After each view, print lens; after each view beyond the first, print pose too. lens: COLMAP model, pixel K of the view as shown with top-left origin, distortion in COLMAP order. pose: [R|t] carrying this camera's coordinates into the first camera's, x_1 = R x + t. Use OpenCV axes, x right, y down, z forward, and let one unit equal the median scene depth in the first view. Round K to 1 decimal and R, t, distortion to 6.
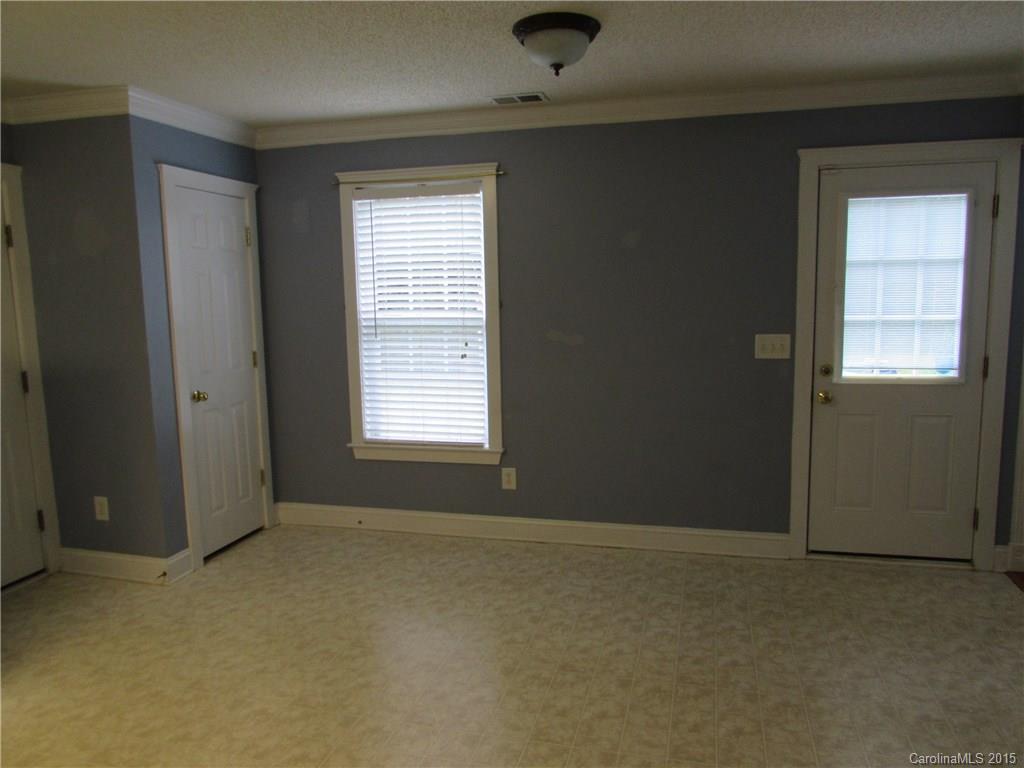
lens RADIAL K [[724.2, 0, 518.5], [0, 724.2, 385.4], [0, 0, 1]] dist [-0.006463, 0.000149]
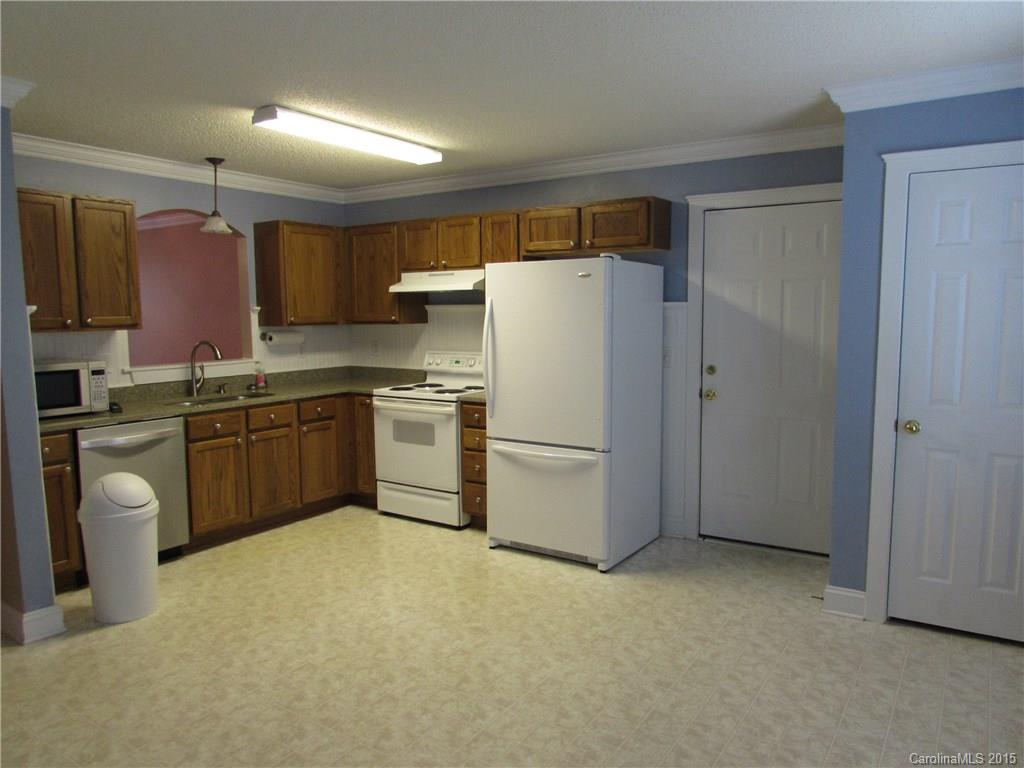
lens RADIAL K [[724.2, 0, 518.5], [0, 724.2, 385.4], [0, 0, 1]] dist [-0.006463, 0.000149]
pose [[-0.311956, 0.122627, -0.942150, 0.907475], [-0.106178, 0.980924, 0.162831, -0.229161], [0.944145, 0.150831, -0.292985, 1.591106]]
